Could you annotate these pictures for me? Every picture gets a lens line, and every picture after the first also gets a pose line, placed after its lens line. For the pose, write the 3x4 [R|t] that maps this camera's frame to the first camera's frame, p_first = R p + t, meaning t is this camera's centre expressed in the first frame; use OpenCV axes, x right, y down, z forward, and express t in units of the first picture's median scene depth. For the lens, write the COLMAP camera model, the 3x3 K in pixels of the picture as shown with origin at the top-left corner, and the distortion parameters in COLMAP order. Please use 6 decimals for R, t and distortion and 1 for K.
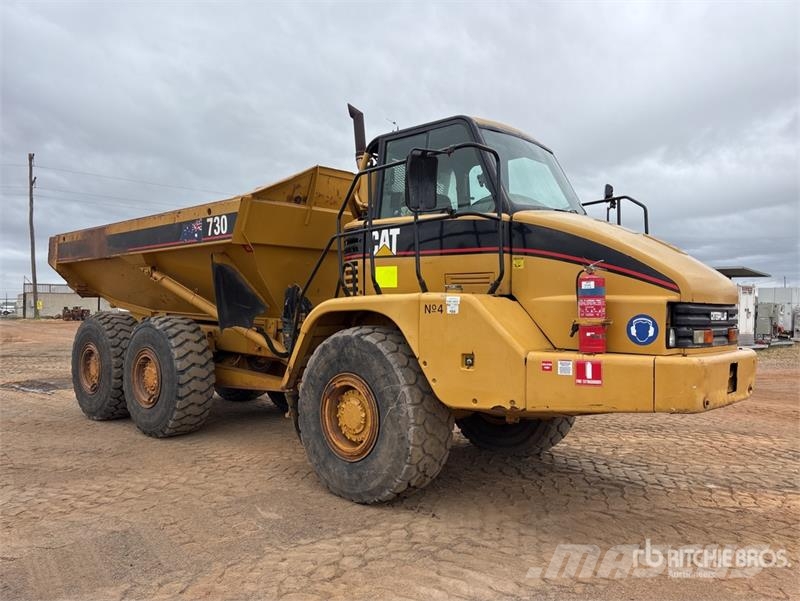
lens RADIAL K [[605.4, 0, 390.0], [0, 605.4, 296.8], [0, 0, 1]] dist [0.044369, -0.053896]
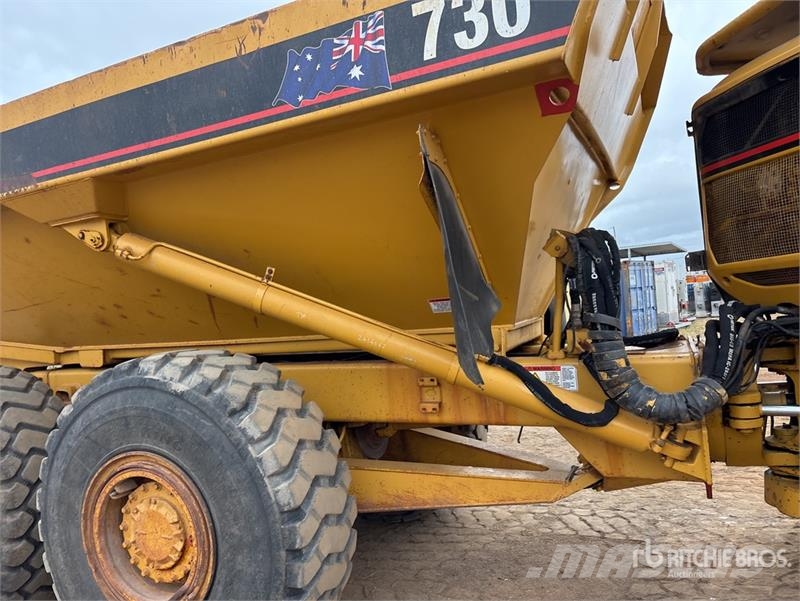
lens RADIAL K [[617.8, 0, 400.0], [0, 617.8, 300.5], [0, 0, 1]] dist [0.037445, -0.063505]
pose [[0.948146, -0.083233, 0.306744, -0.375852], [0.090744, 0.995821, -0.010279, 0.018130], [-0.304606, 0.037581, 0.951737, 0.649037]]
